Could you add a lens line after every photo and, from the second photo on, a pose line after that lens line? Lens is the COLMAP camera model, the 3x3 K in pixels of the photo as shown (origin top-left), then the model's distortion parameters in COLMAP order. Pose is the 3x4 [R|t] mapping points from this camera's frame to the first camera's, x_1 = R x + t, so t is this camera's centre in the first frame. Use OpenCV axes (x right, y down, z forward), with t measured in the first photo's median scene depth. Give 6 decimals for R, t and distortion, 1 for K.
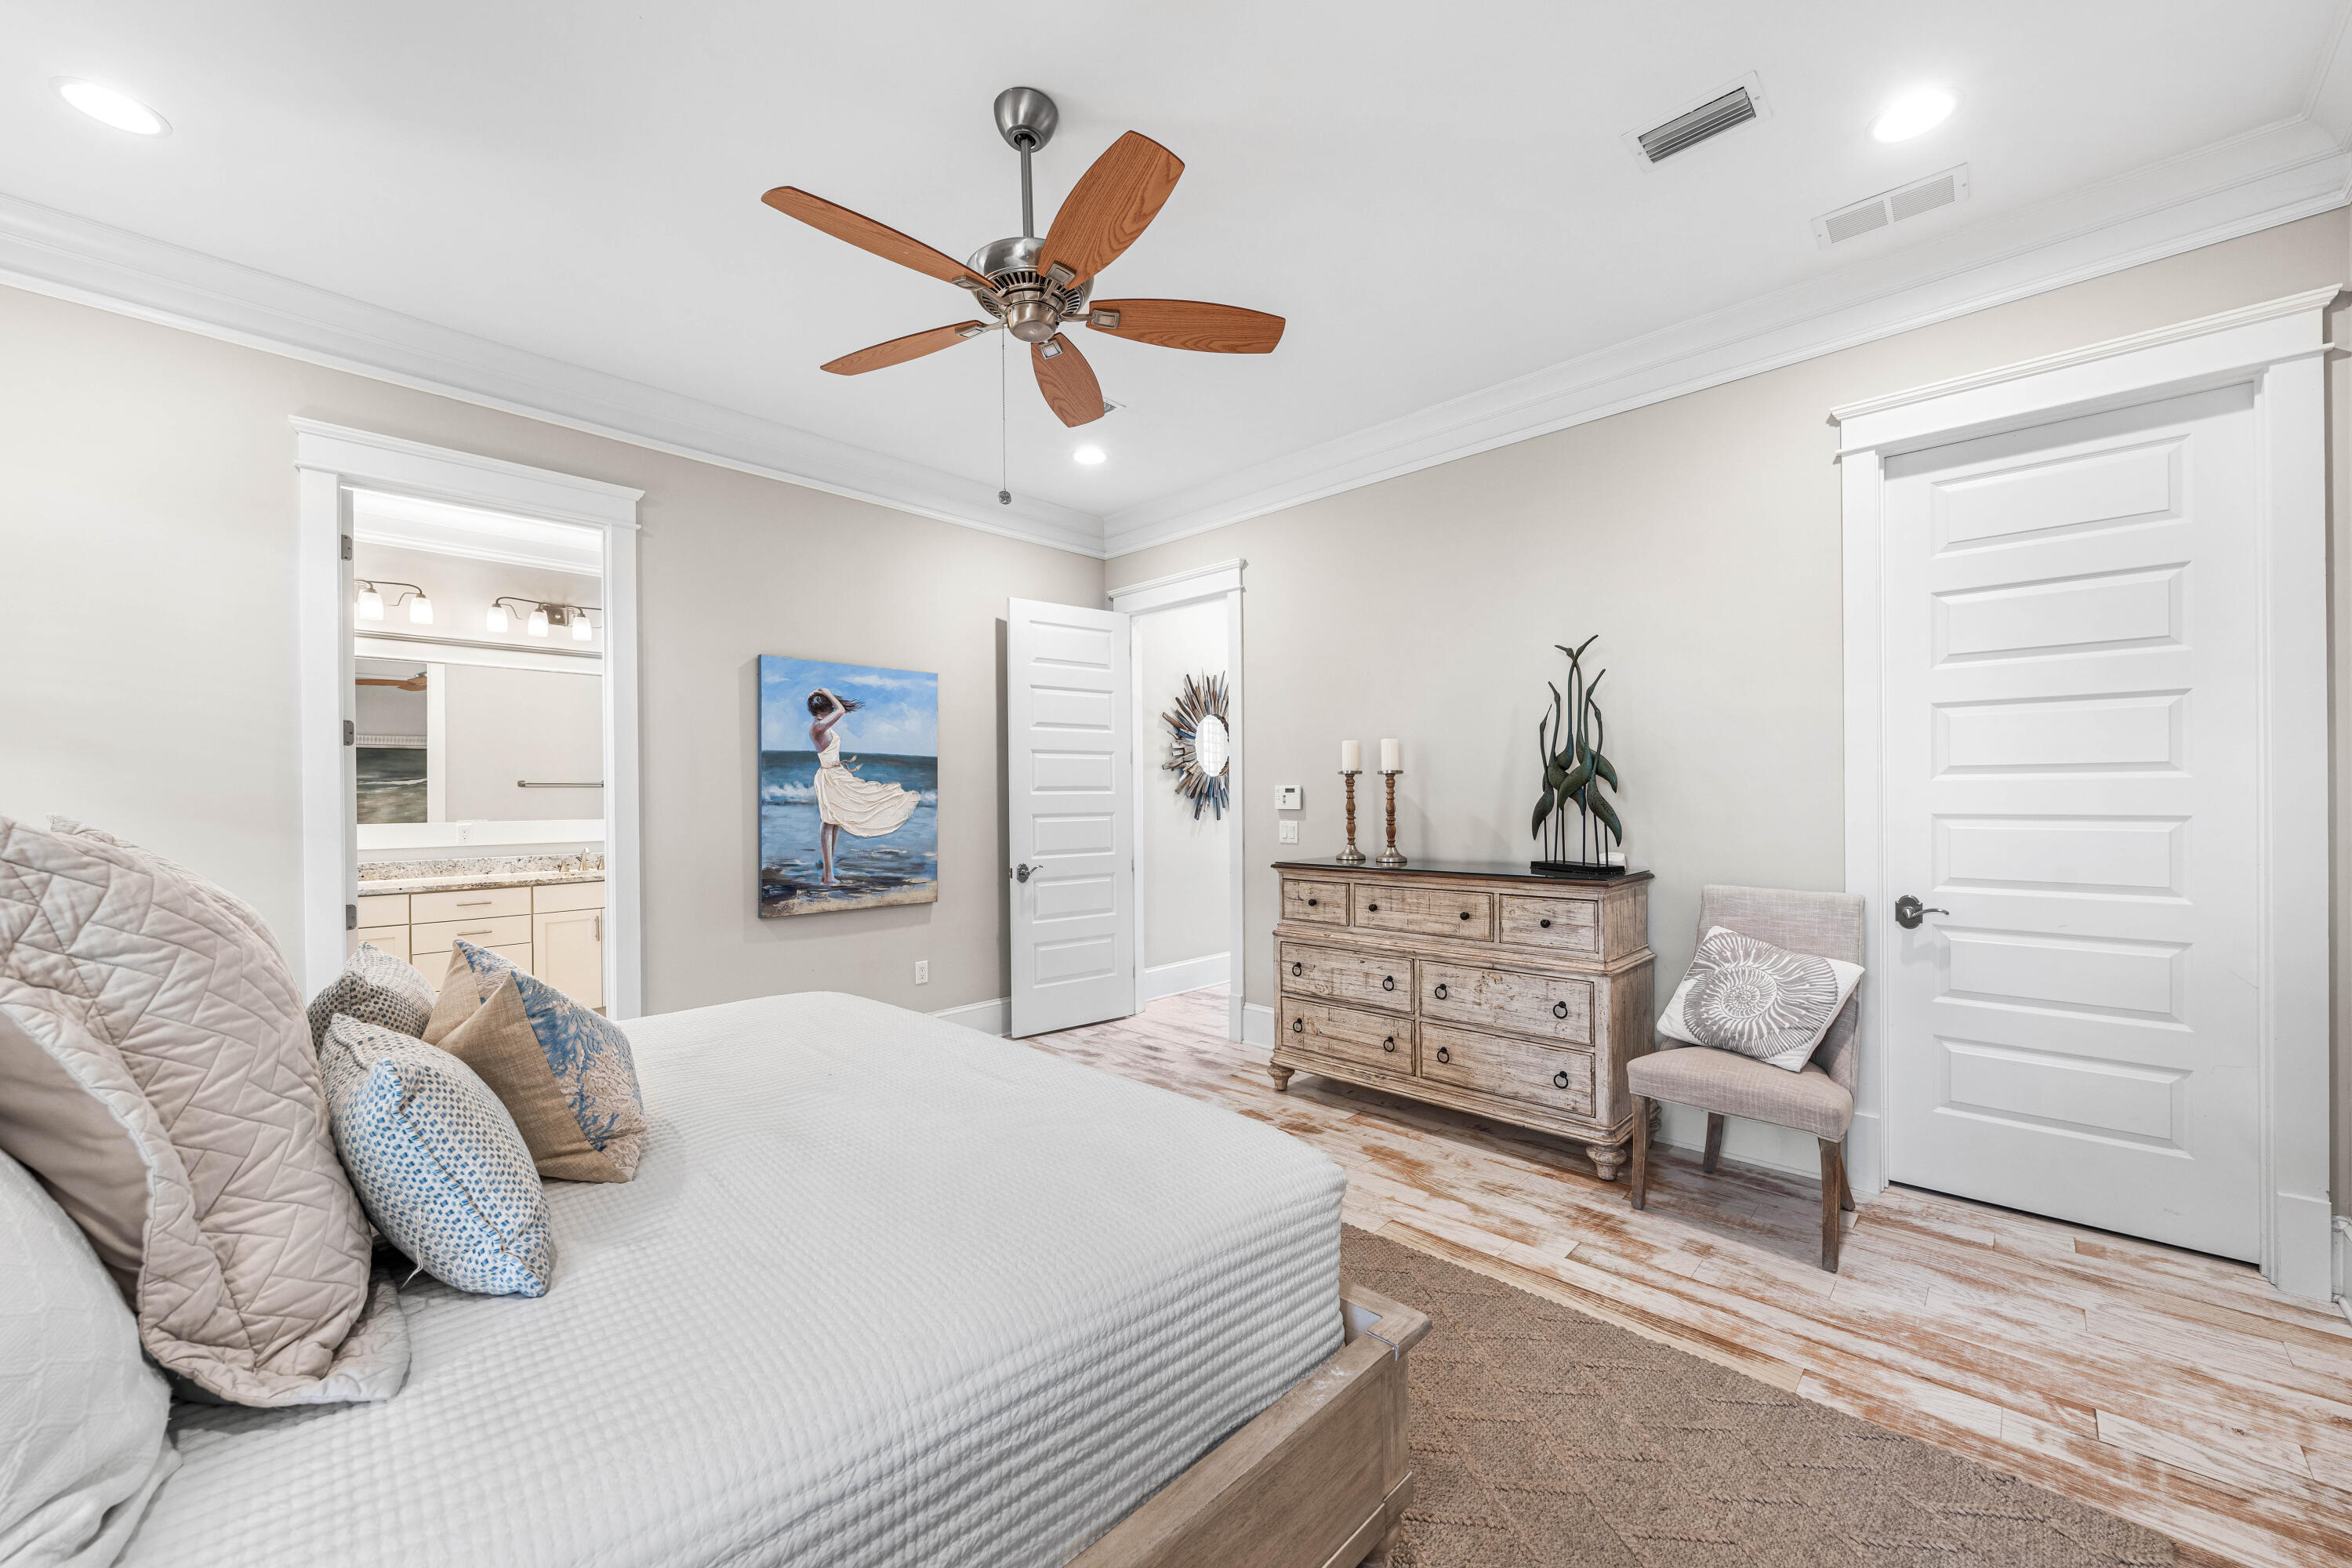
lens RADIAL K [[910.9, 0, 1174.5], [0, 910.9, 785.9], [0, 0, 1]] dist [-0.000222, -0.000199]
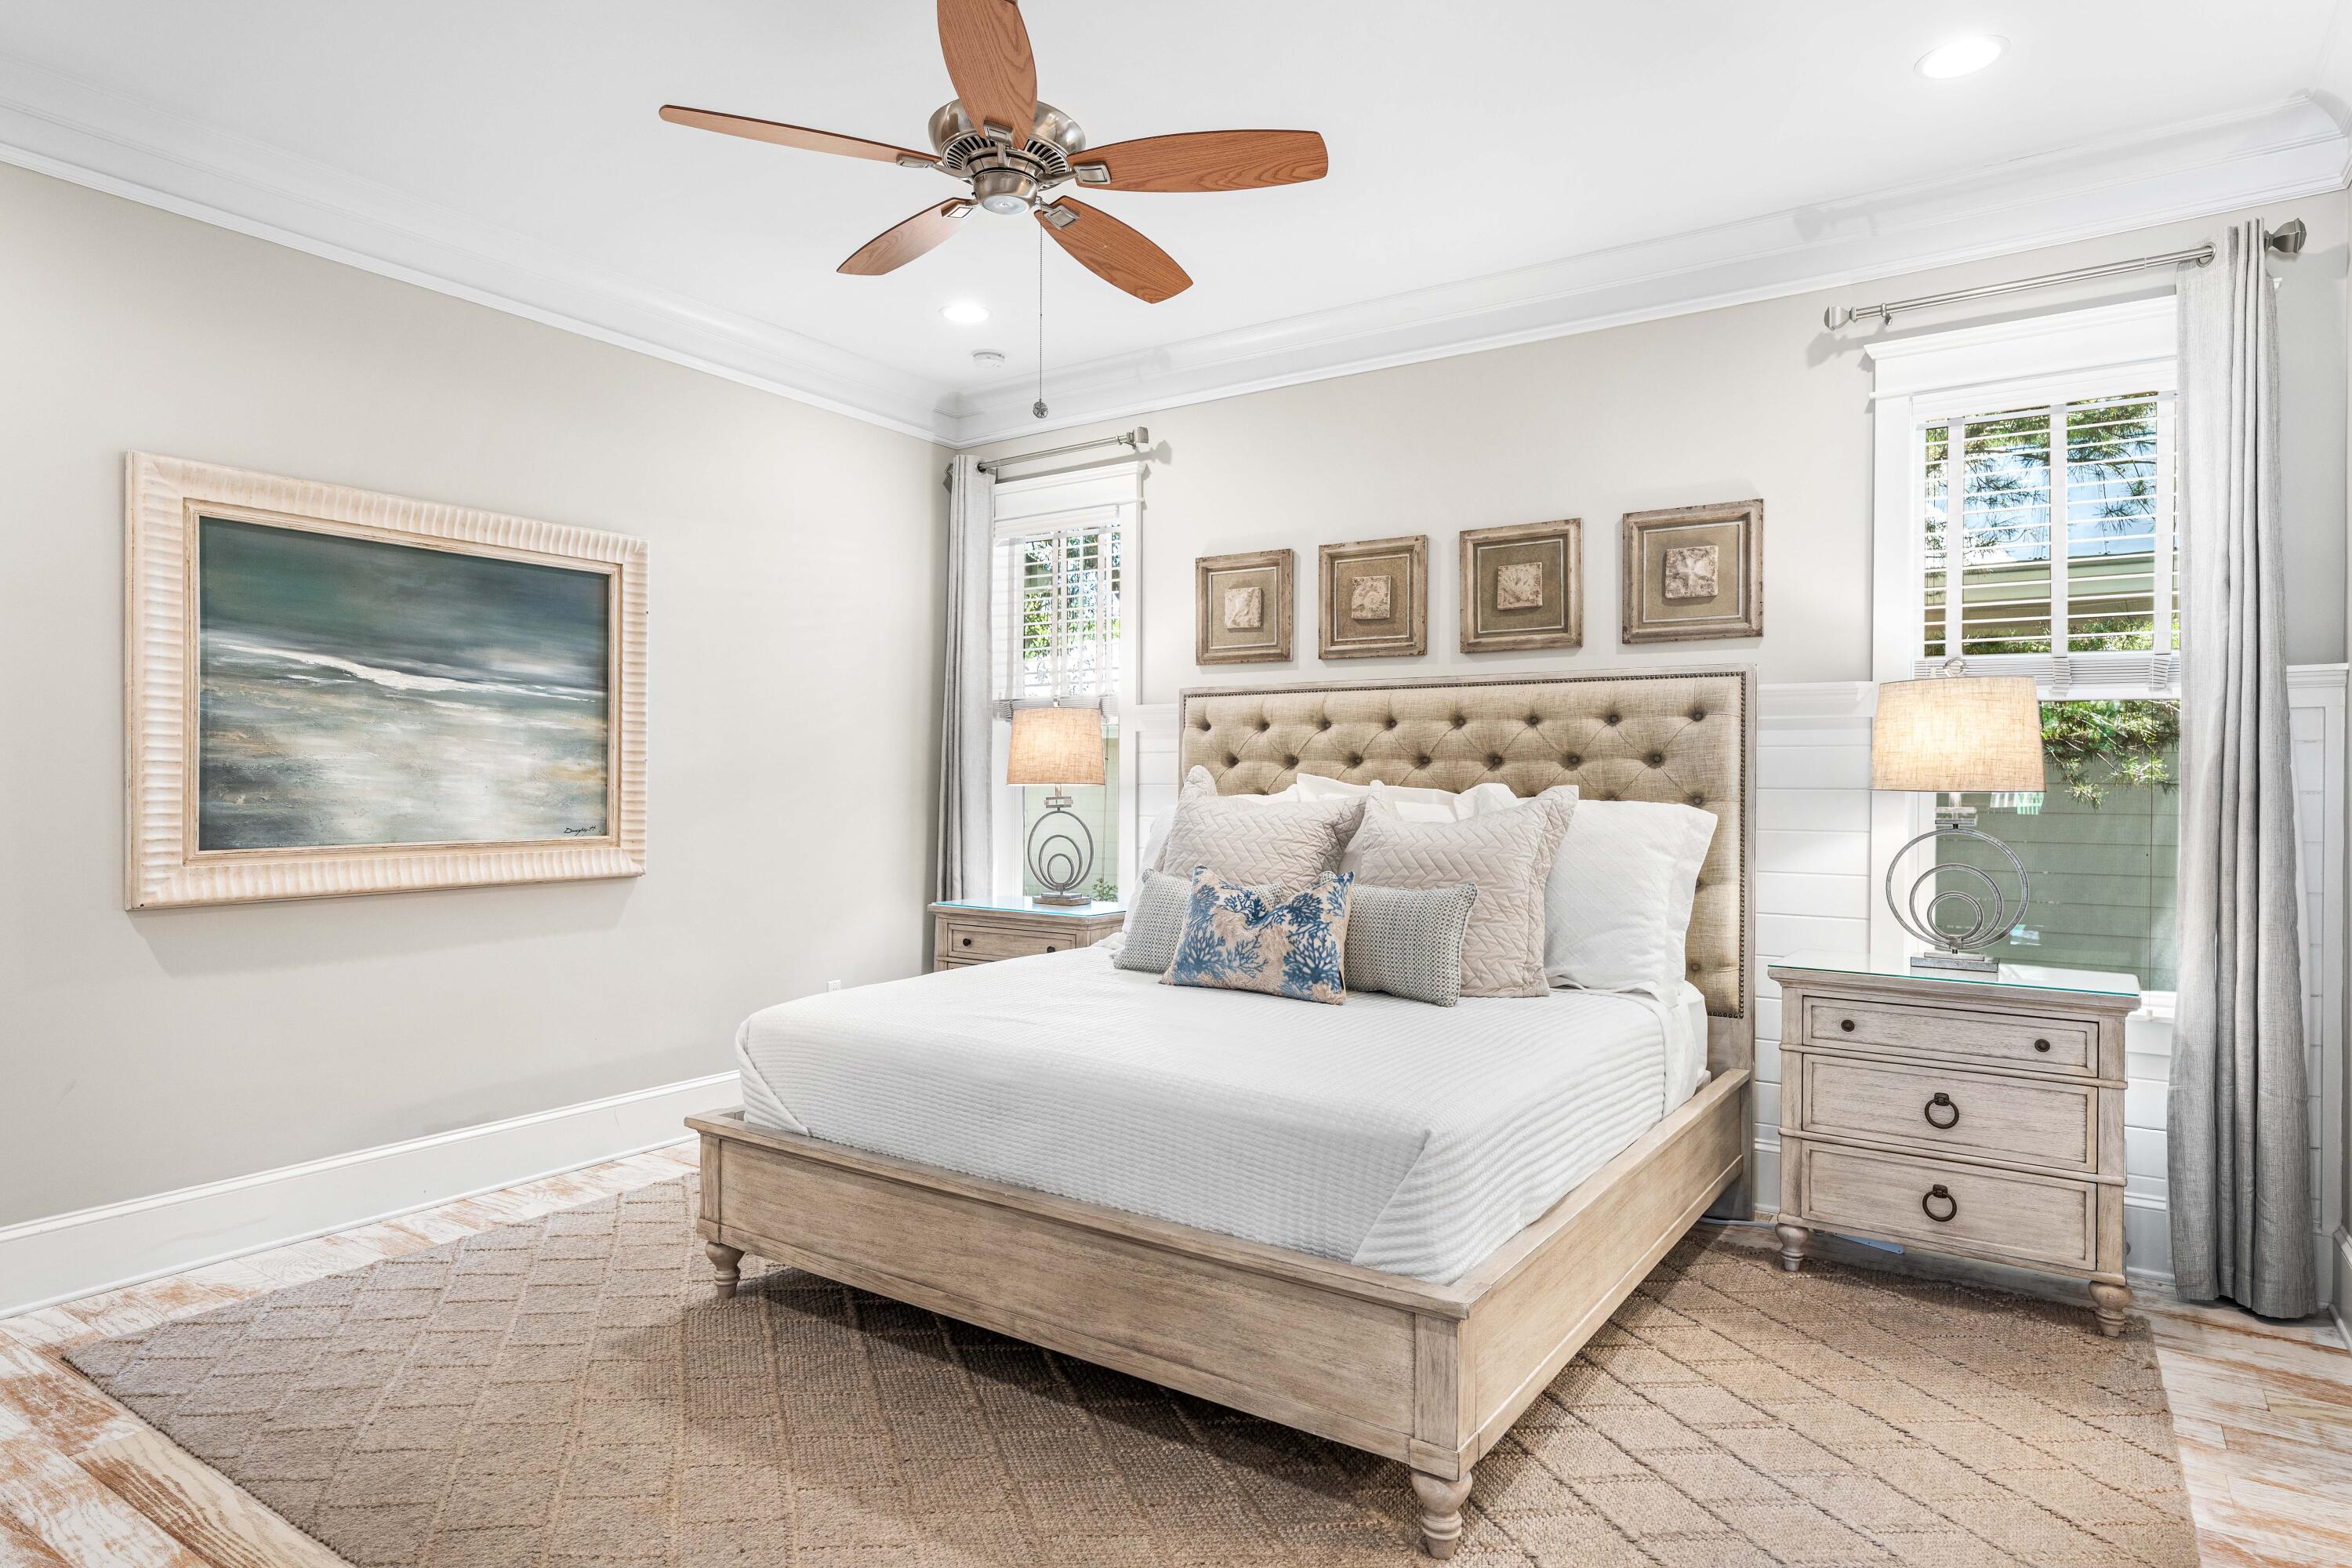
lens RADIAL K [[1332.0, 0, 1176.0], [0, 1332.0, 784.0], [0, 0, 1]] dist [-0.000521, 0.000087]
pose [[-0.988060, 0.000994, -0.154066, -0.058450], [0.003930, 0.999816, -0.018754, 0.026188], [0.154019, -0.019135, -0.987883, 1.163529]]
